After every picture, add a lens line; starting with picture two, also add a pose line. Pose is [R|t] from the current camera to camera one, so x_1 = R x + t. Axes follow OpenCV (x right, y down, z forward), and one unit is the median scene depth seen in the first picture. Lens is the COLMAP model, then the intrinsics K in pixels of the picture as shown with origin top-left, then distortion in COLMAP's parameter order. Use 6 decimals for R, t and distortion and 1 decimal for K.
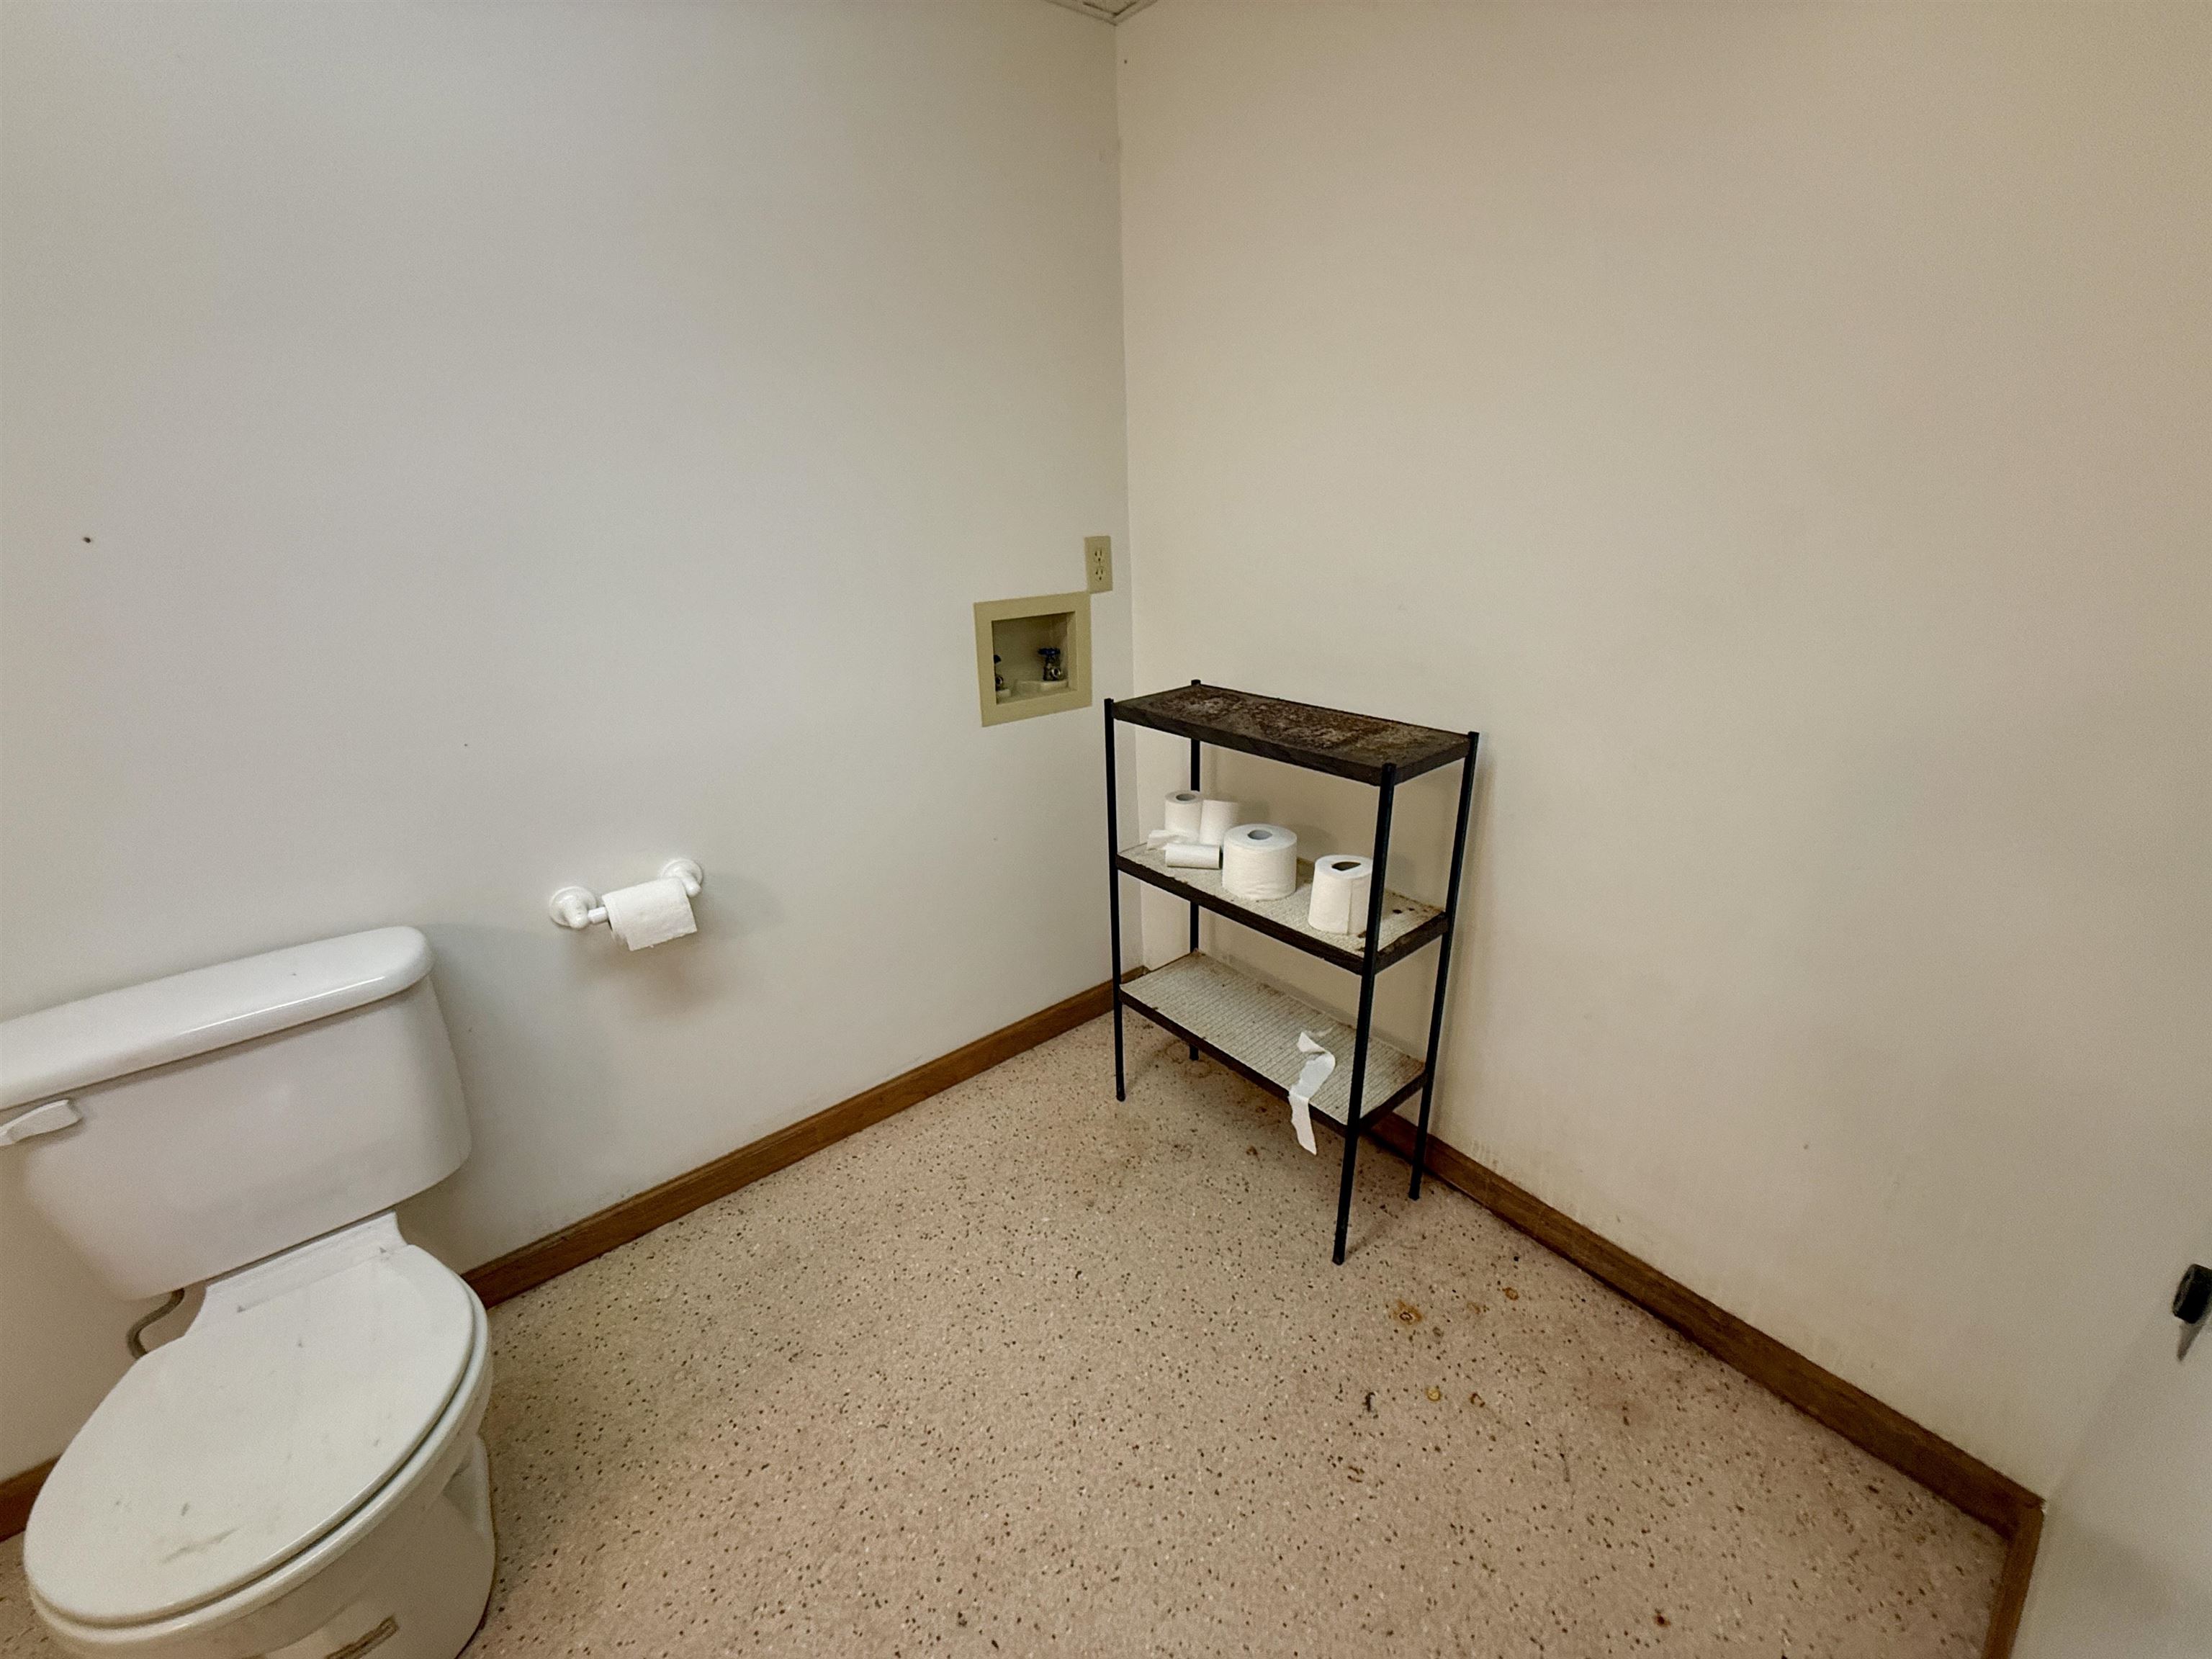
lens RADIAL K [[878.4, 0, 1112.7], [0, 878.4, 834.3], [0, 0, 1]] dist [-0.000263, -0.000027]
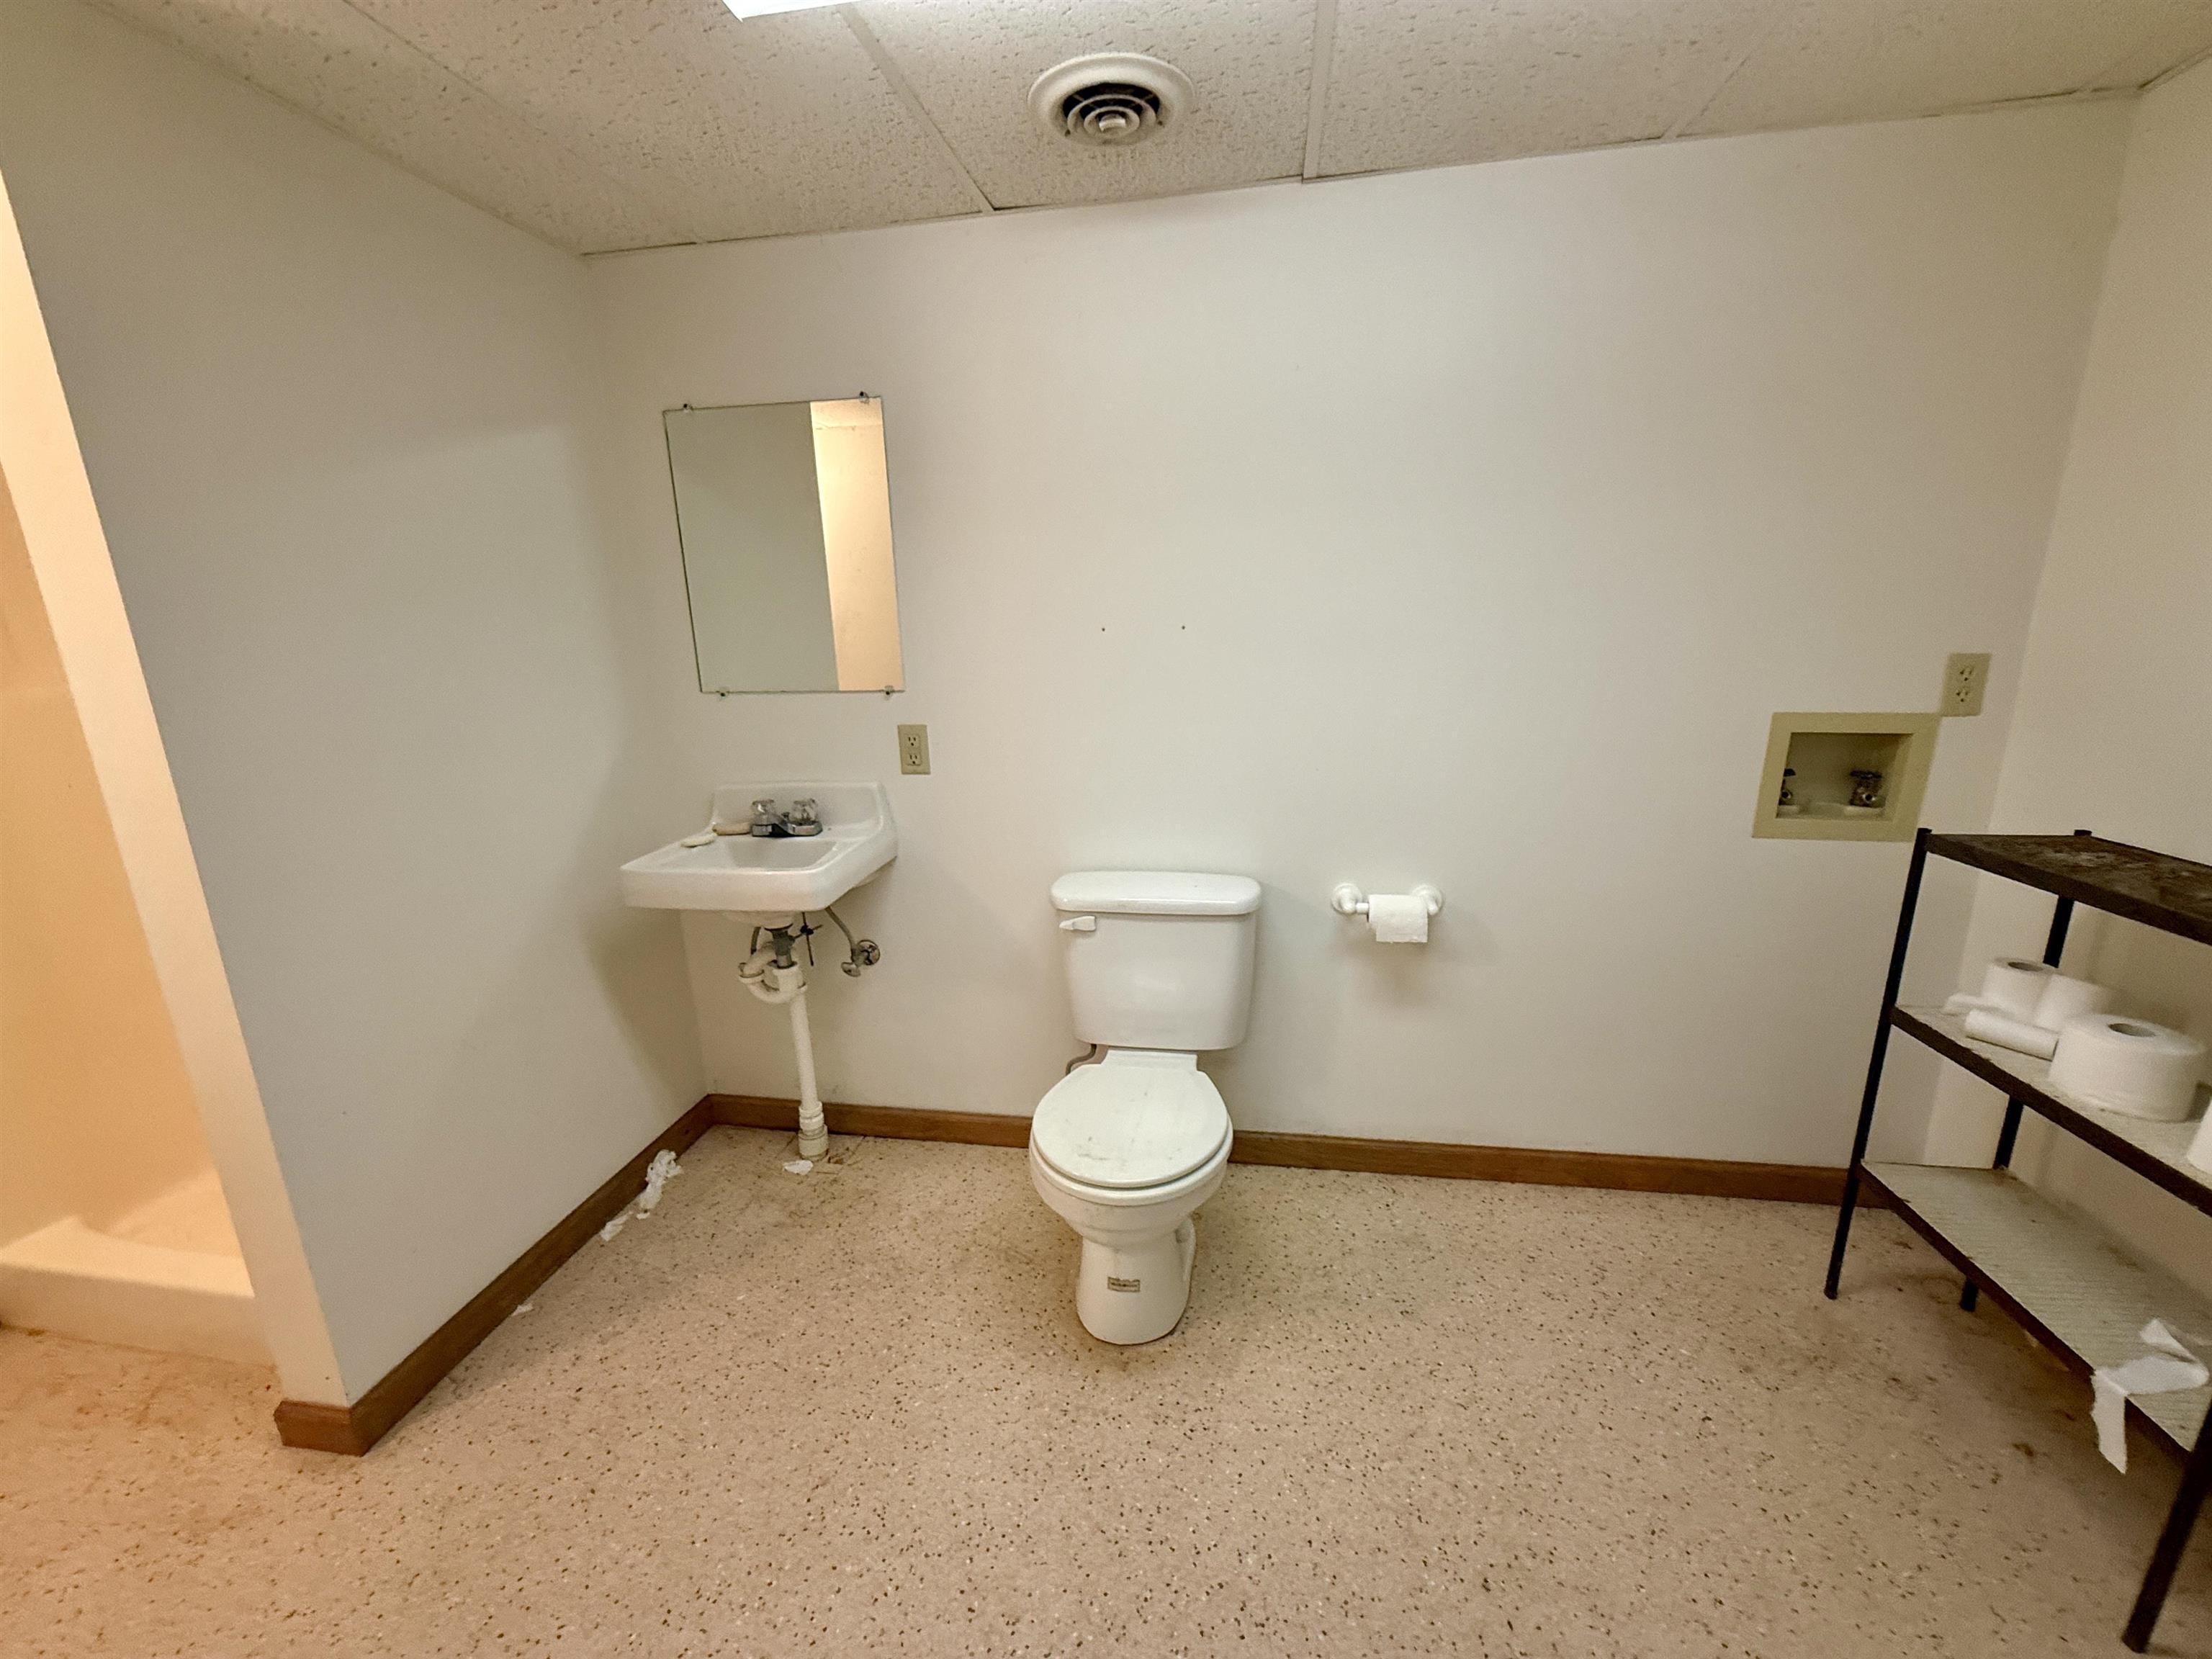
lens RADIAL K [[878.4, 0, 1112.7], [0, 878.4, 834.3], [0, 0, 1]] dist [-0.000263, -0.000027]
pose [[0.669677, 0.189896, -0.717964, 0.084553], [-0.272130, 0.962260, 0.000683, 0.074602], [0.690997, 0.194922, 0.696080, -0.185093]]
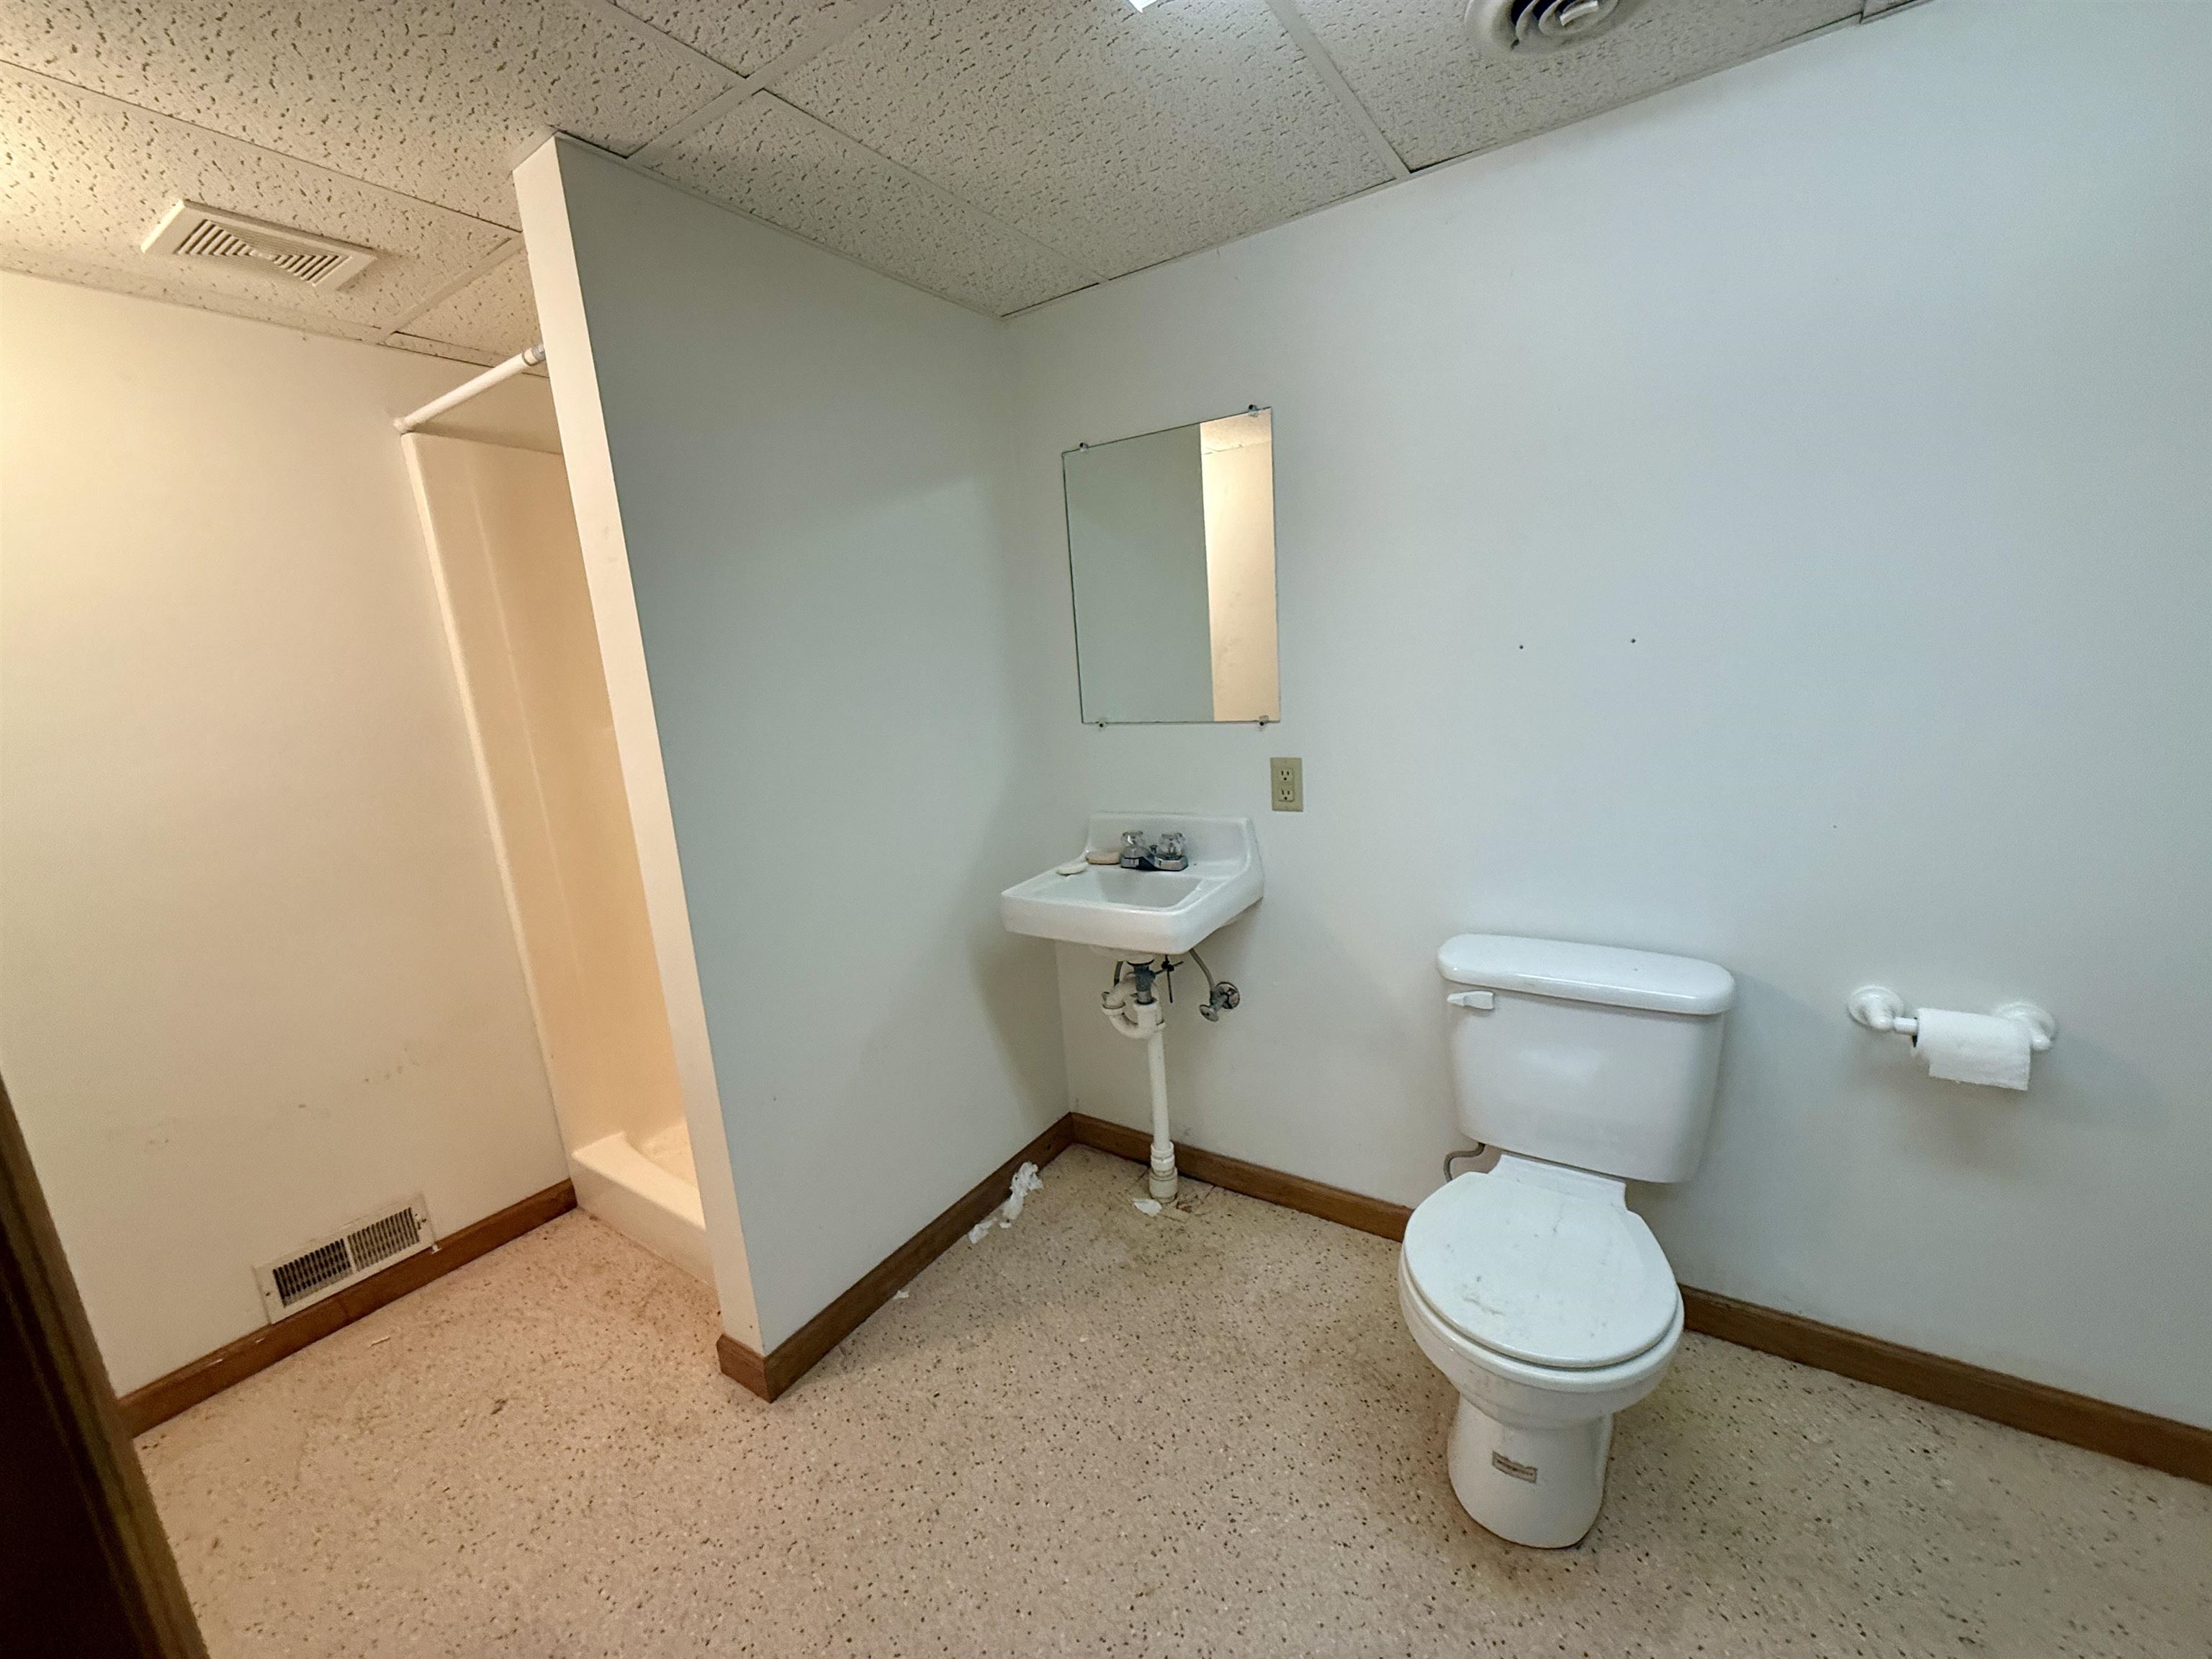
lens RADIAL K [[878.4, 0, 1112.7], [0, 878.4, 834.3], [0, 0, 1]] dist [-0.000263, -0.000027]
pose [[0.315099, 0.202261, -0.927255, -0.016280], [-0.299073, 0.948409, 0.105244, 0.045475], [0.900704, 0.244155, 0.359334, -0.137408]]
